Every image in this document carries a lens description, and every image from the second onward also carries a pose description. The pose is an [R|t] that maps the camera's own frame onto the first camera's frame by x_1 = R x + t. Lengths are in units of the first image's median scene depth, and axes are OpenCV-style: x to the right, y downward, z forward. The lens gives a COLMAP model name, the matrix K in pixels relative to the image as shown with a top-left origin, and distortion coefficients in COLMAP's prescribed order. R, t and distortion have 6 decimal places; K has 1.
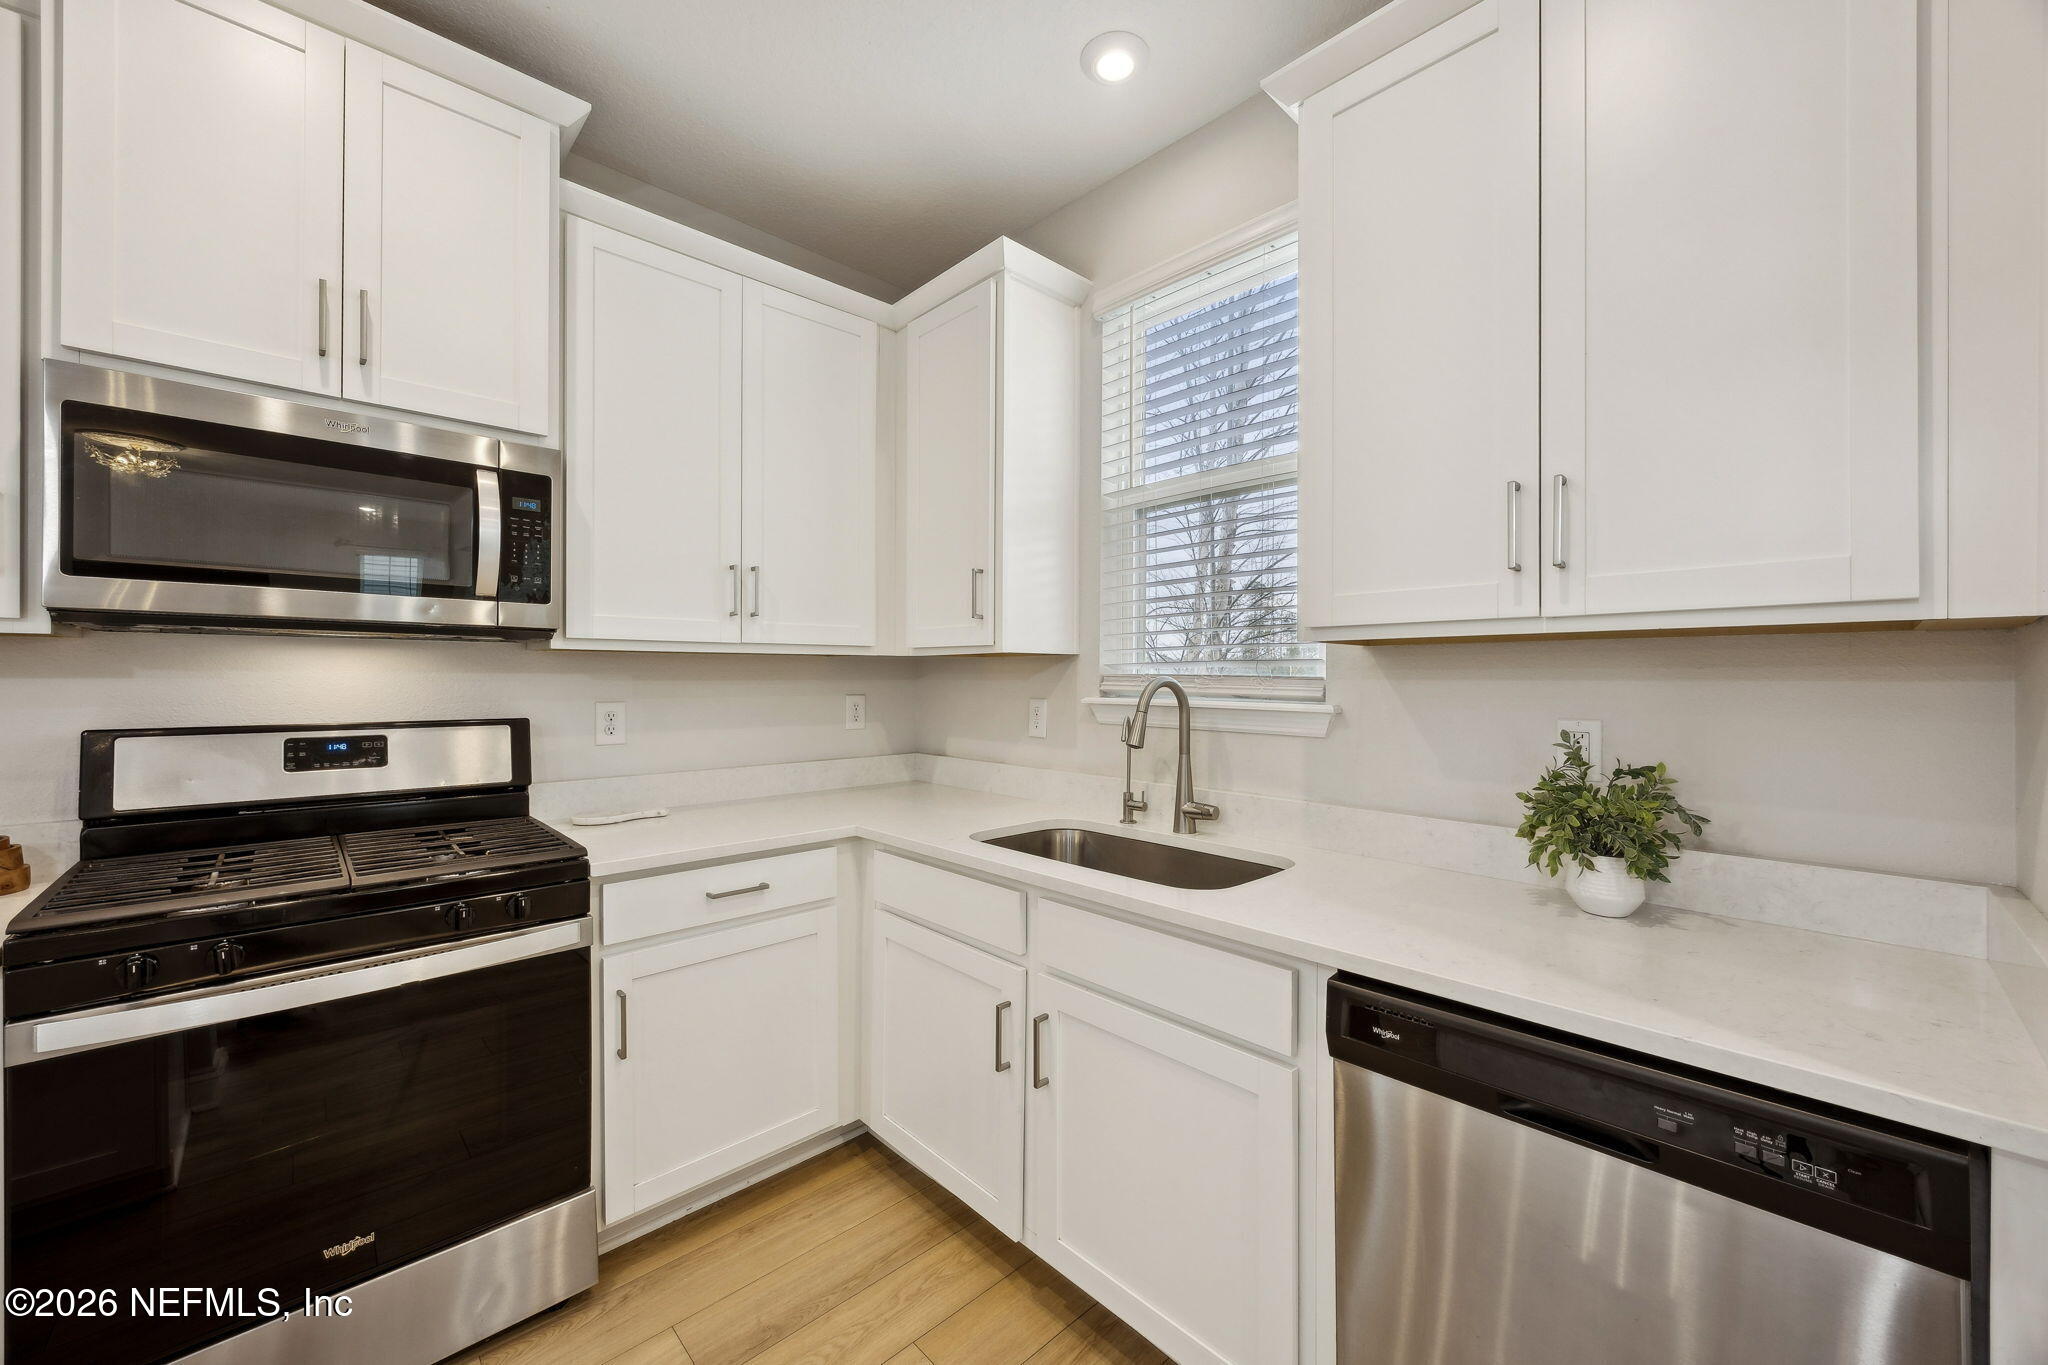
lens RADIAL K [[801.4, 0, 1045.4], [0, 801.4, 675.1], [0, 0, 1]] dist [0.002597, 0.000024]
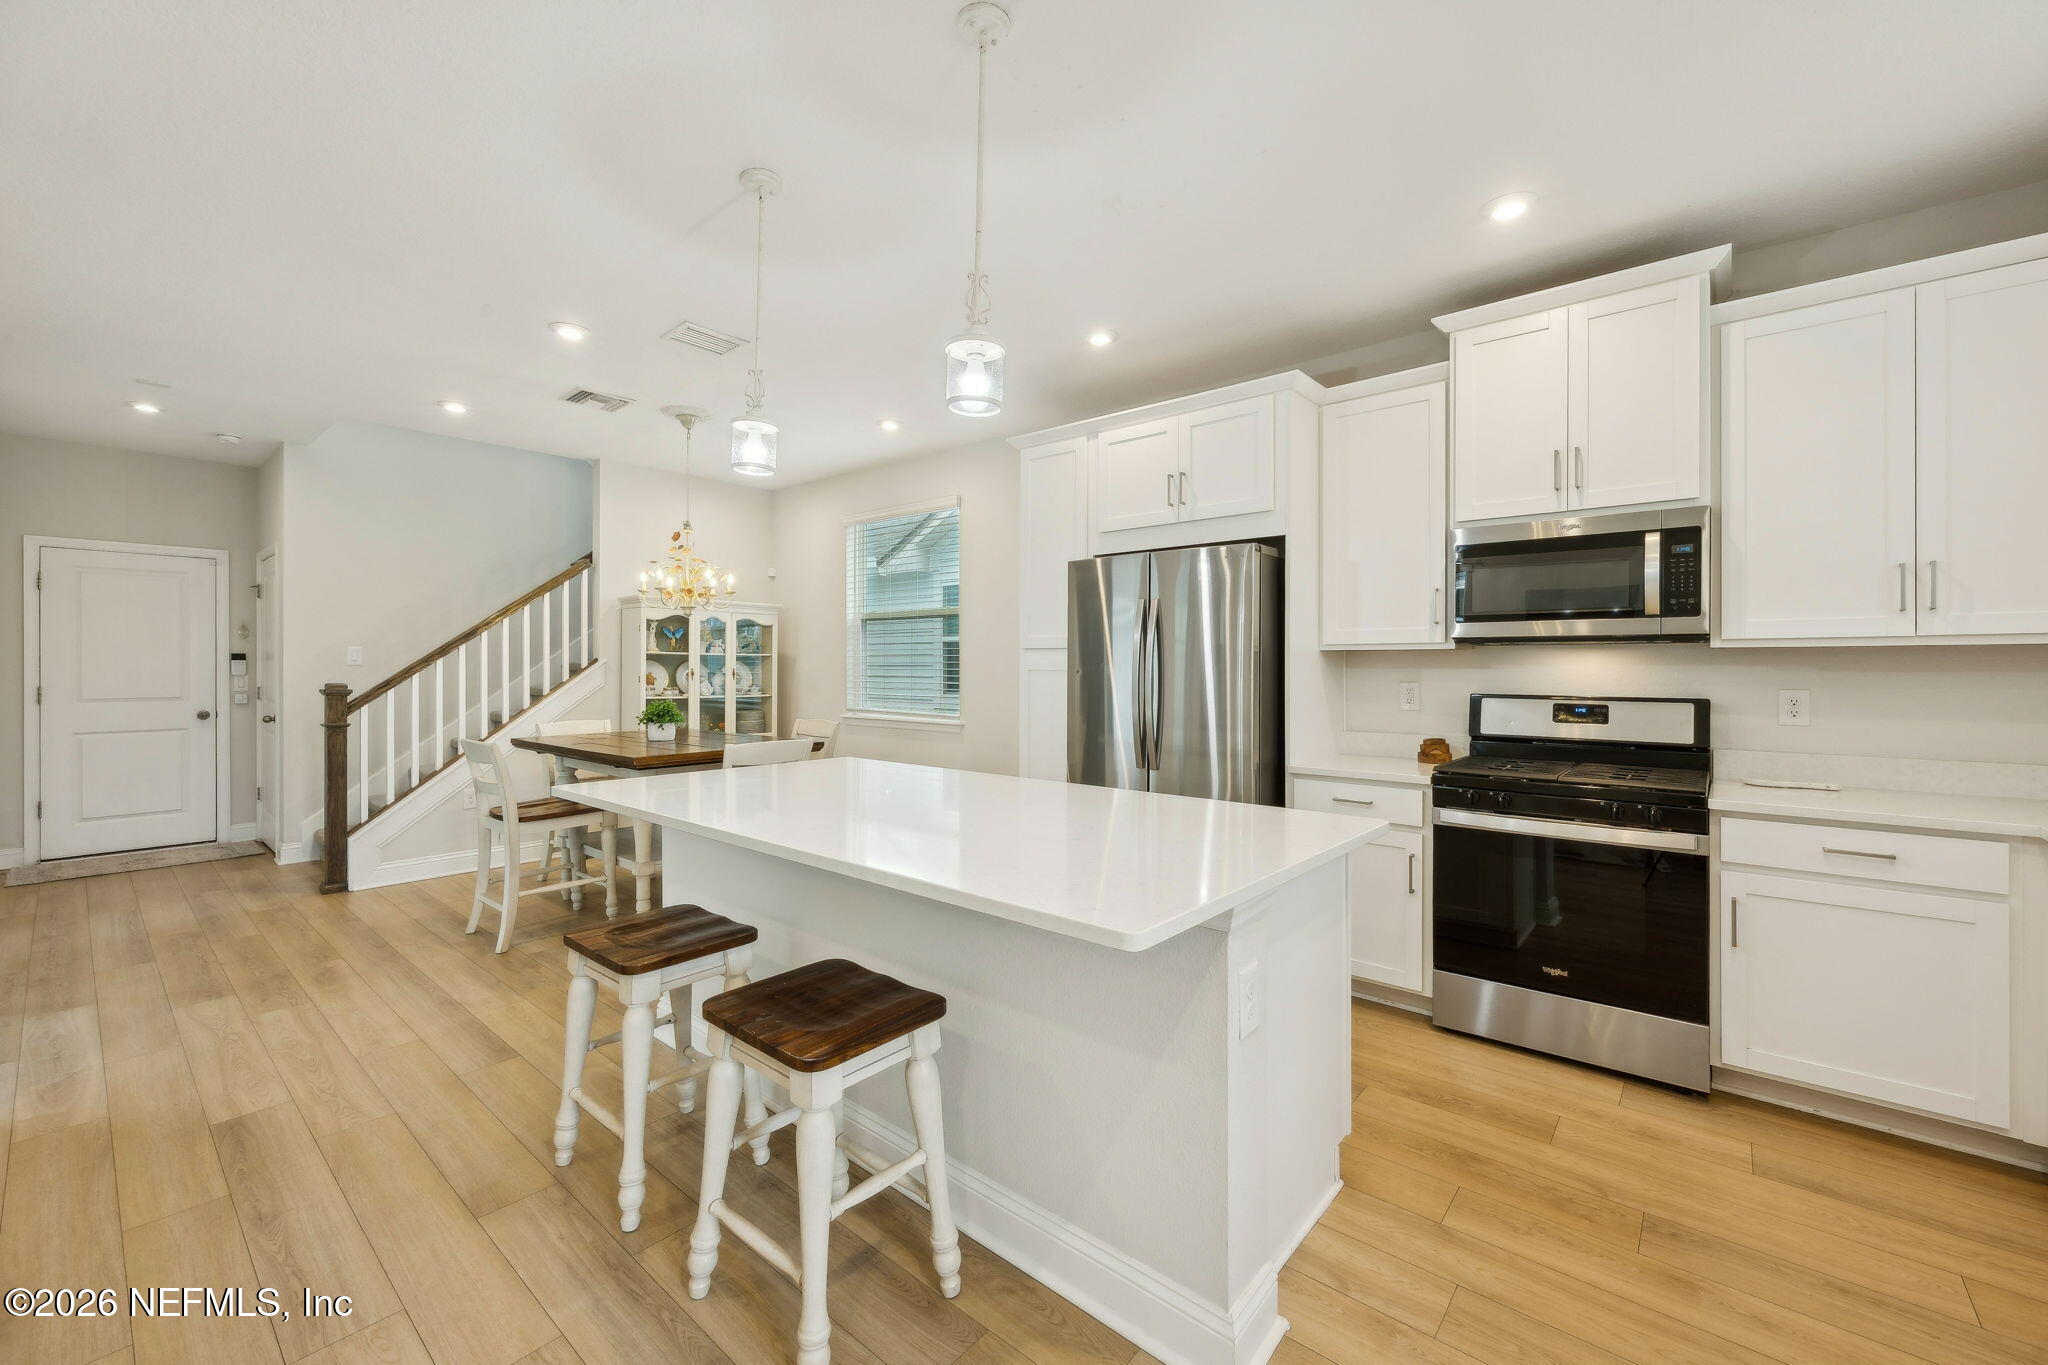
lens RADIAL K [[813.9, 0, 1013.8], [0, 813.9, 670.5], [0, 0, 1]] dist [-0.001364, -0.000127]
pose [[0.093835, 0.001828, -0.995586, 0.677372], [0.000983, 0.999998, 0.001929, 0.002517], [0.995587, -0.001160, 0.093833, -0.325642]]
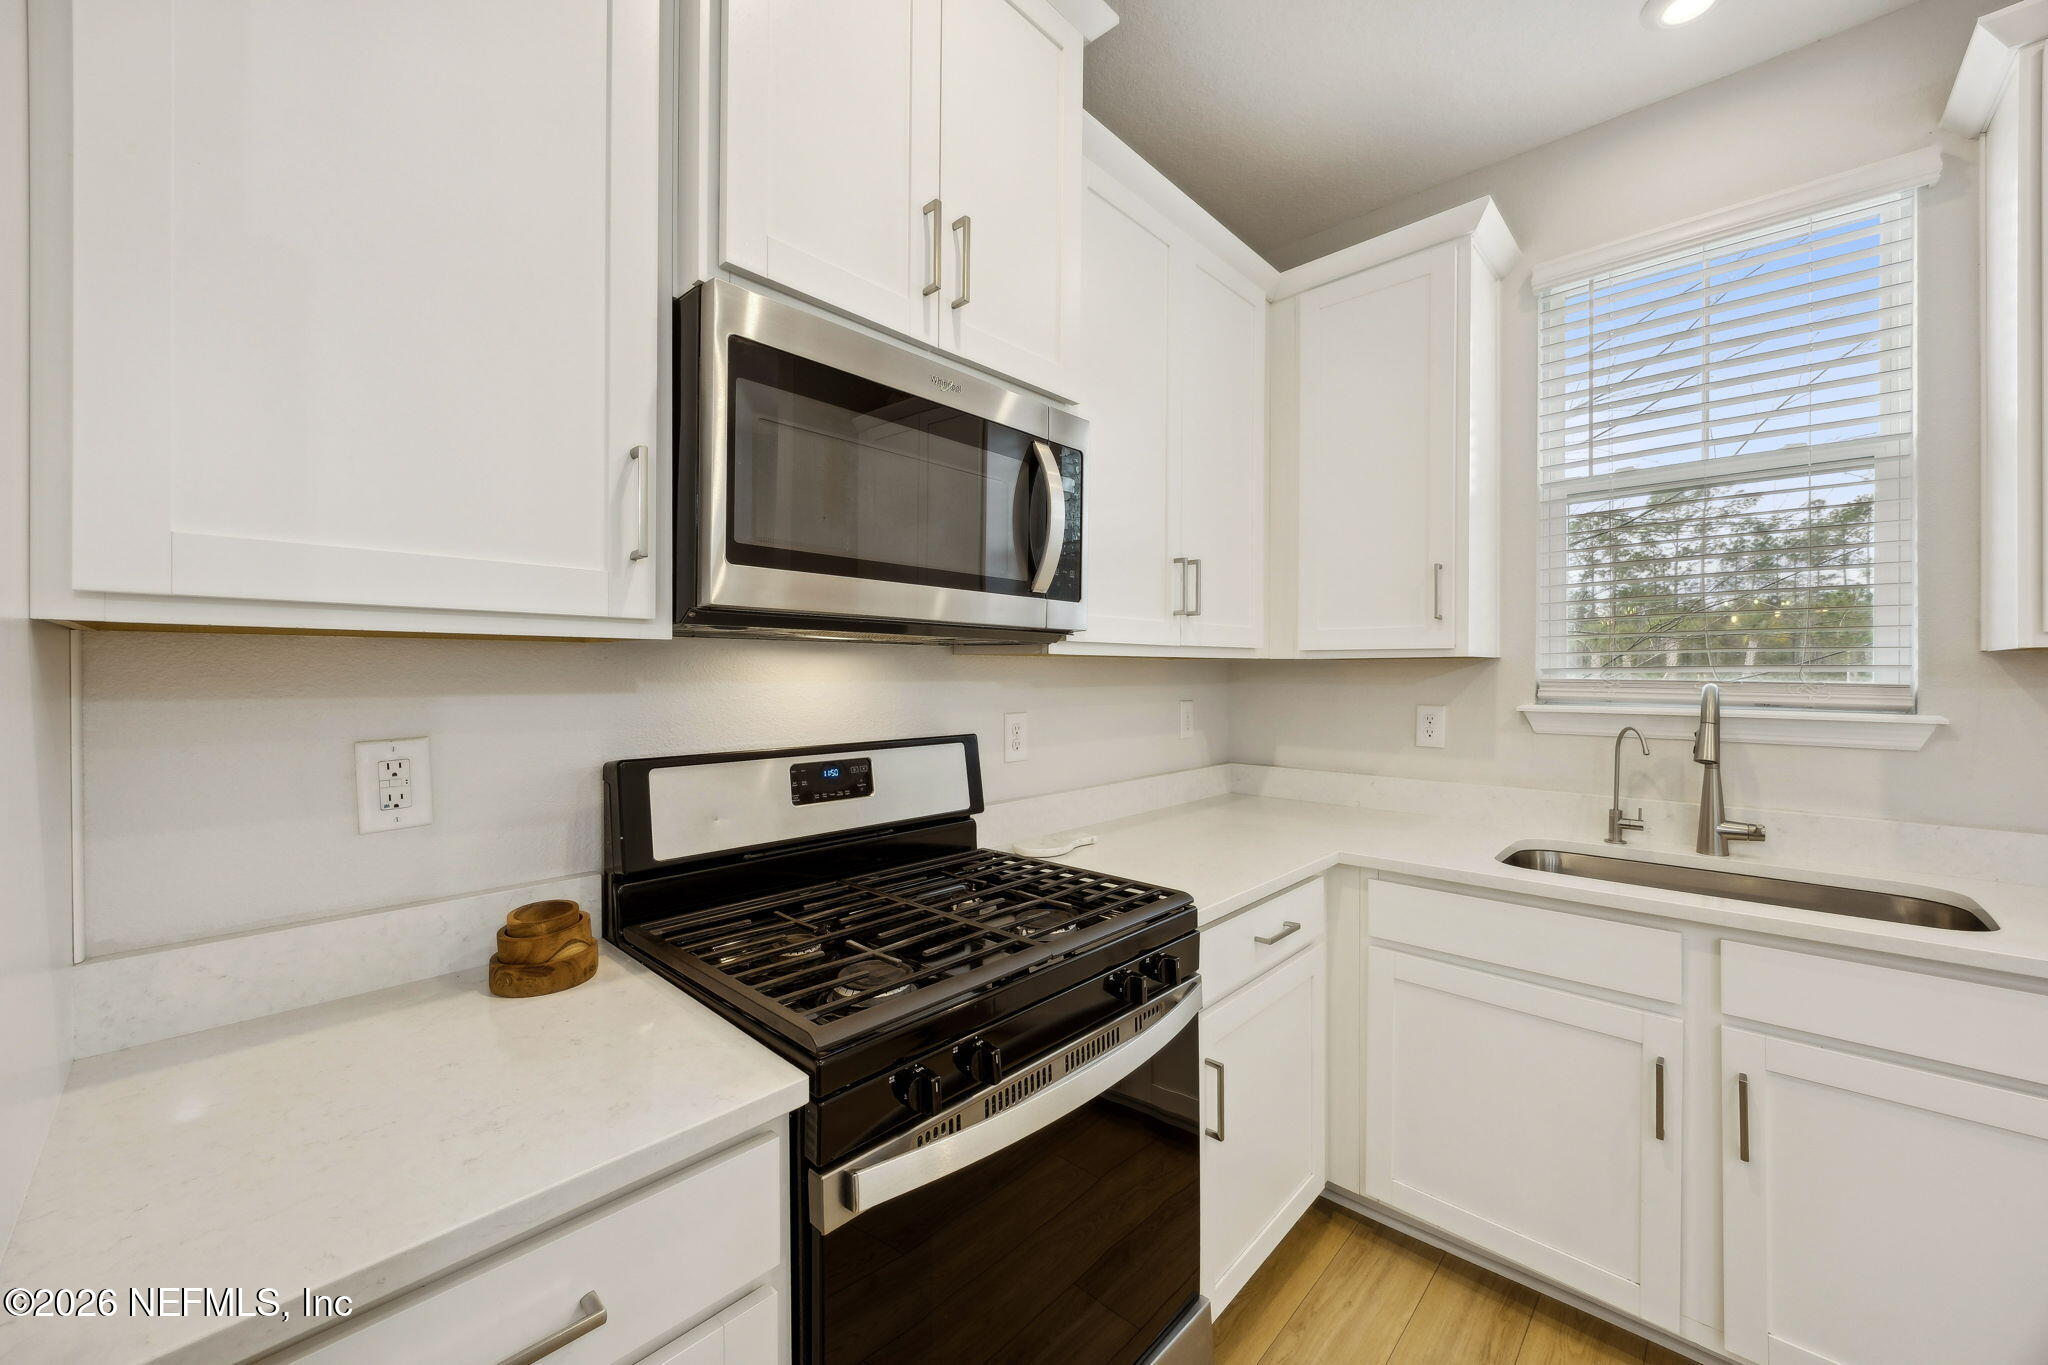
lens RADIAL K [[790.6, 0, 1048.0], [0, 790.6, 673.9], [0, 0, 1]] dist [0.003294, 0.000163]
pose [[0.997575, -0.001987, 0.069569, -0.702554], [0.001699, 0.999990, 0.004199, -0.015998], [-0.069576, -0.004071, 0.997568, 0.165055]]
